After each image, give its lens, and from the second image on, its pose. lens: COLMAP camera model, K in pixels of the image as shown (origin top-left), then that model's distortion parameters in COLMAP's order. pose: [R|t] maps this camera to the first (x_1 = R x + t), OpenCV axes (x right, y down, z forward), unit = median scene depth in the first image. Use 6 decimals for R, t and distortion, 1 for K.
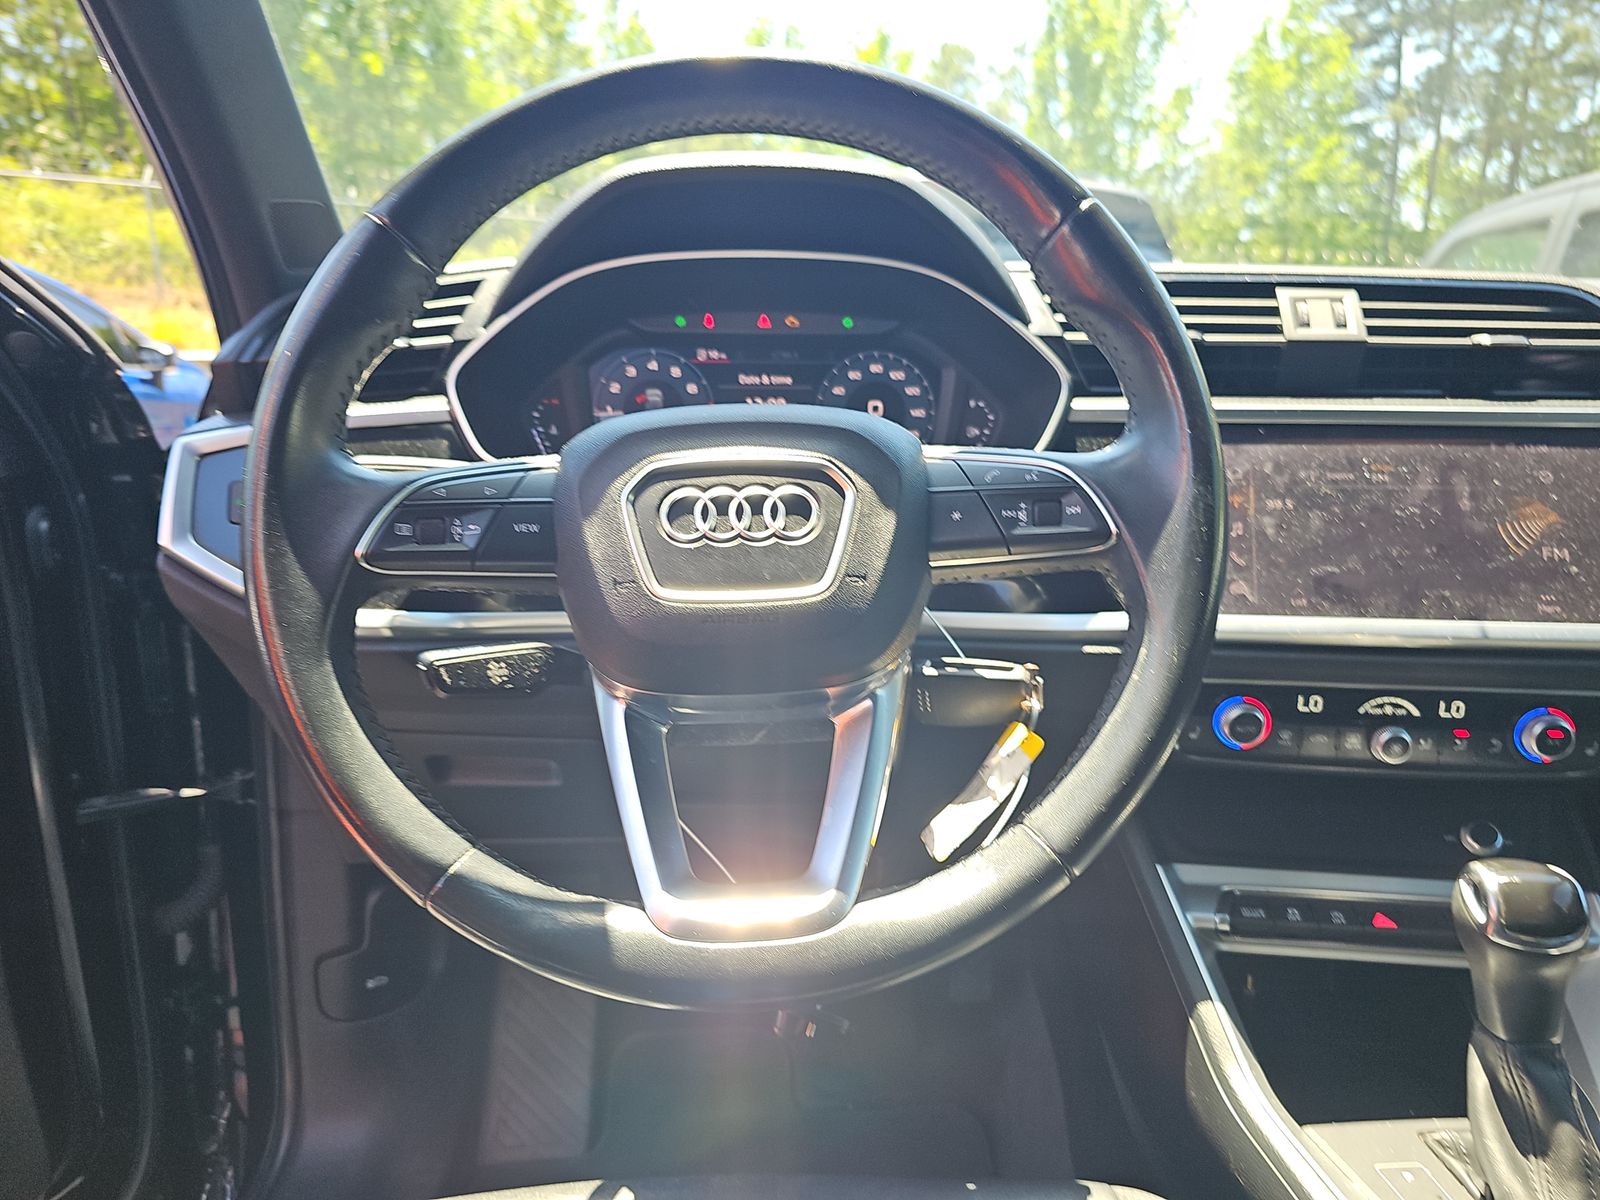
lens RADIAL K [[1065.7, 0, 797.4], [0, 1065.7, 608.3], [0, 0, 1]] dist [0.009967, -0.012449]
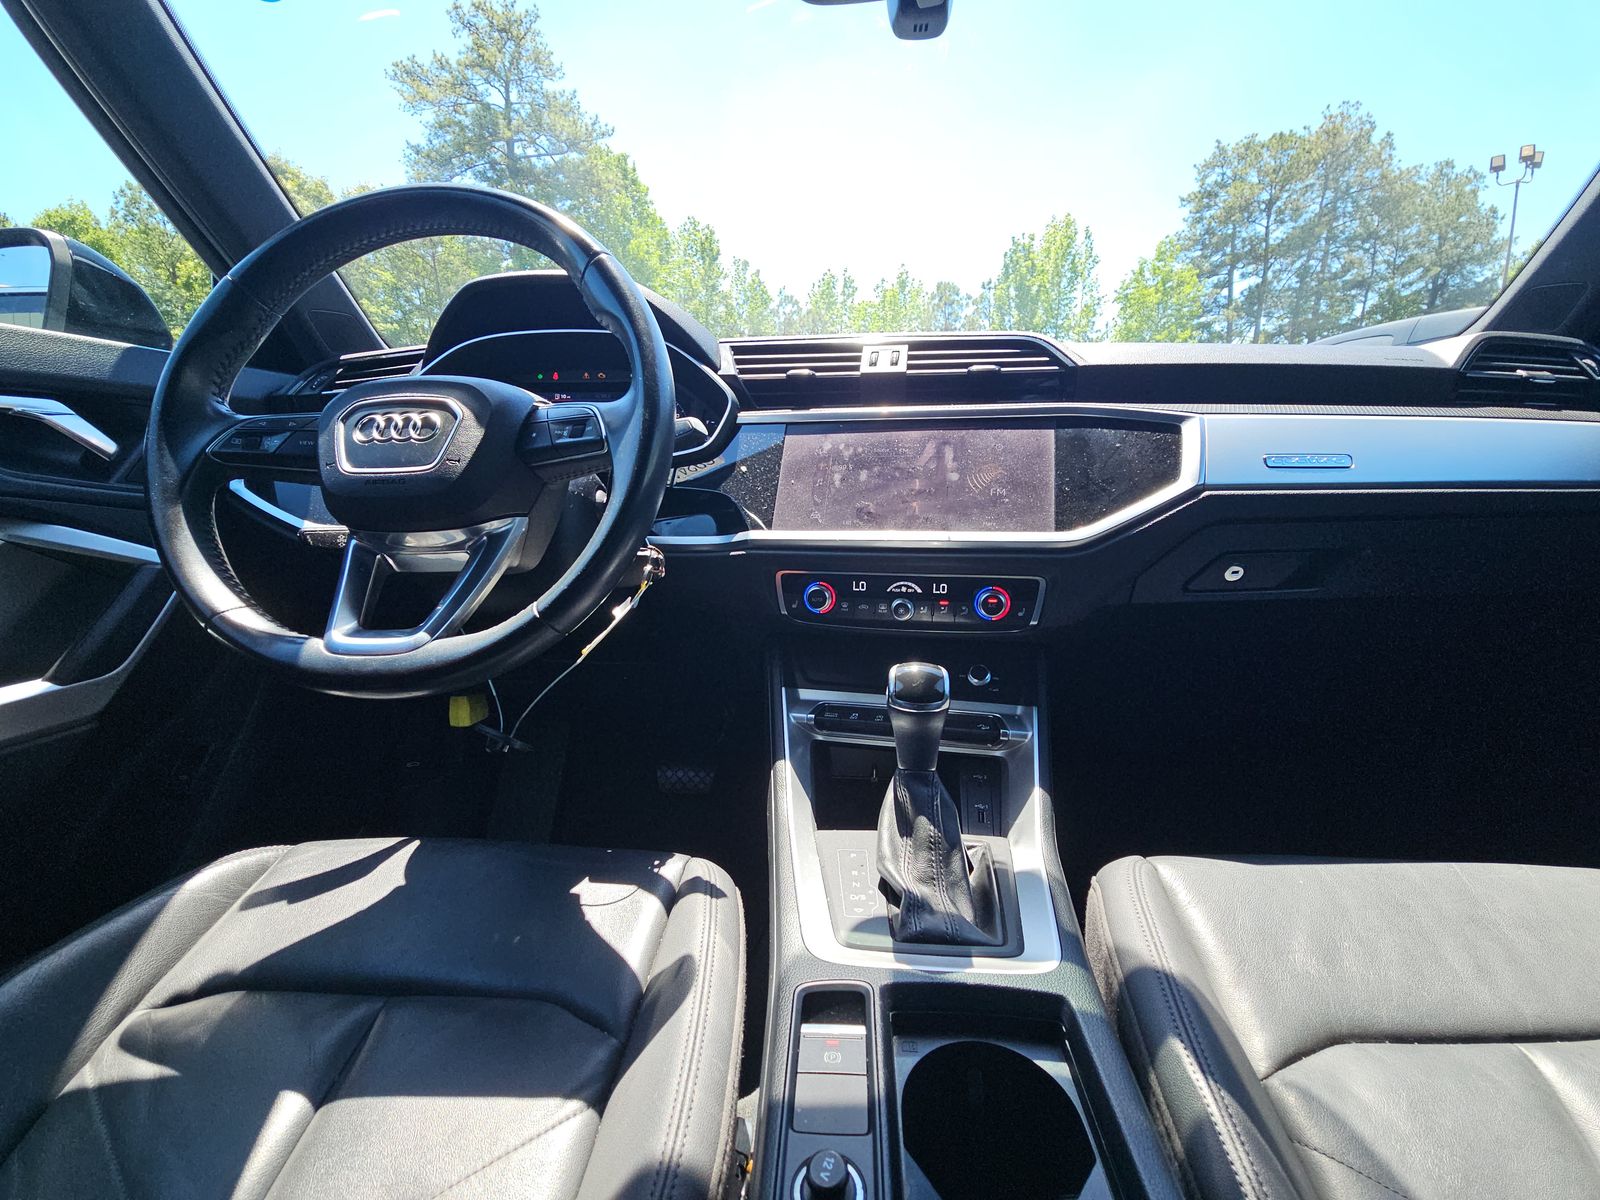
lens RADIAL K [[658.1, 0, 799.3], [0, 658.1, 597.0], [0, 0, 1]] dist [-0.001305, 0.000549]
pose [[0.995037, 0.014751, -0.098405, 0.488210], [-0.019873, 0.998487, -0.051276, 0.160209], [0.097500, 0.052977, 0.993824, -0.018451]]
